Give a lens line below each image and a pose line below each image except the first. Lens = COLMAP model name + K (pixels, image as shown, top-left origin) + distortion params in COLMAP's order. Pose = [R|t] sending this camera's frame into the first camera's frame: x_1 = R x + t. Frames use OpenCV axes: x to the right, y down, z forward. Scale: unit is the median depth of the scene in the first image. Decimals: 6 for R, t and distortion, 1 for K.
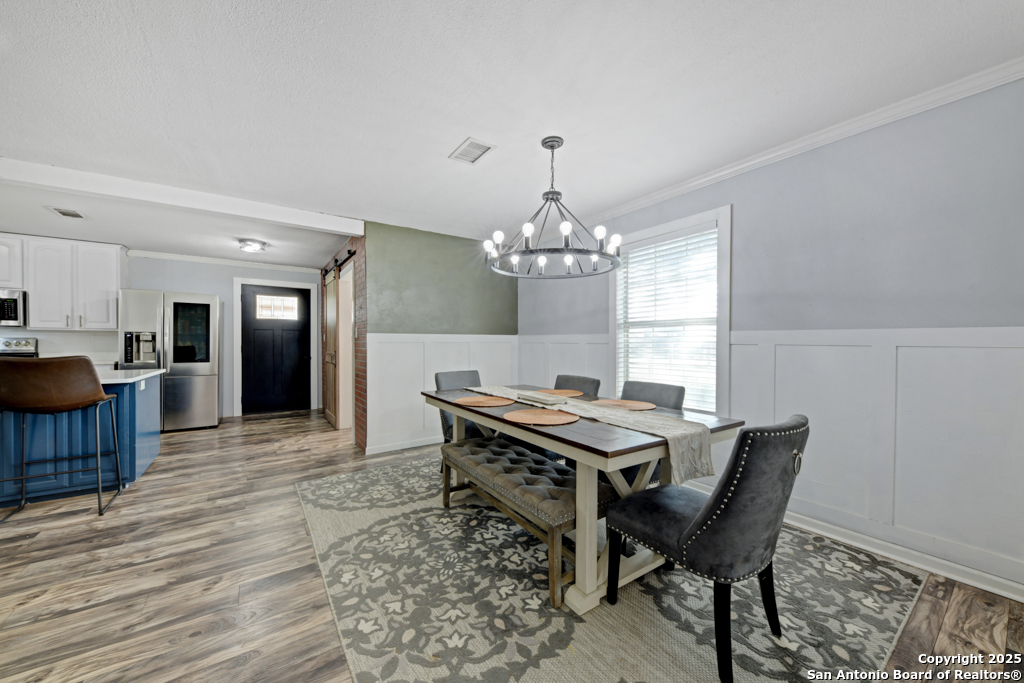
lens RADIAL K [[361.9, 0, 516.5], [0, 361.9, 342.8], [0, 0, 1]] dist [0.000637, -0.004058]
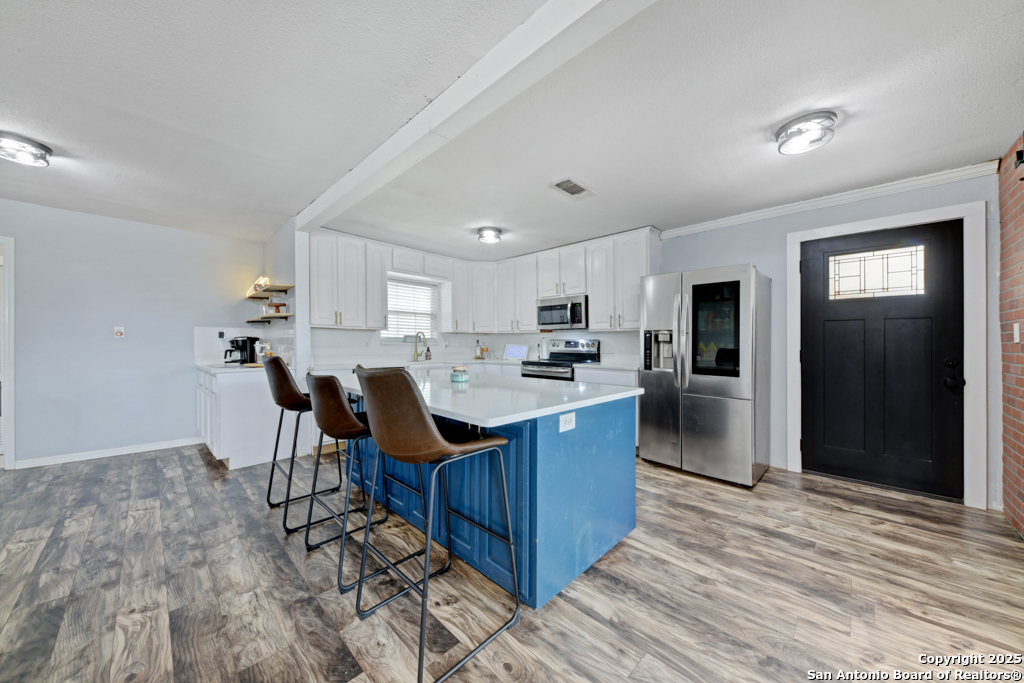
lens RADIAL K [[361.9, 0, 516.5], [0, 361.9, 342.8], [0, 0, 1]] dist [0.000637, -0.004058]
pose [[0.189586, -0.002299, -0.981861, -0.342936], [-0.003460, 0.999989, -0.003010, -0.000563], [0.981858, 0.003968, 0.189576, 0.543219]]
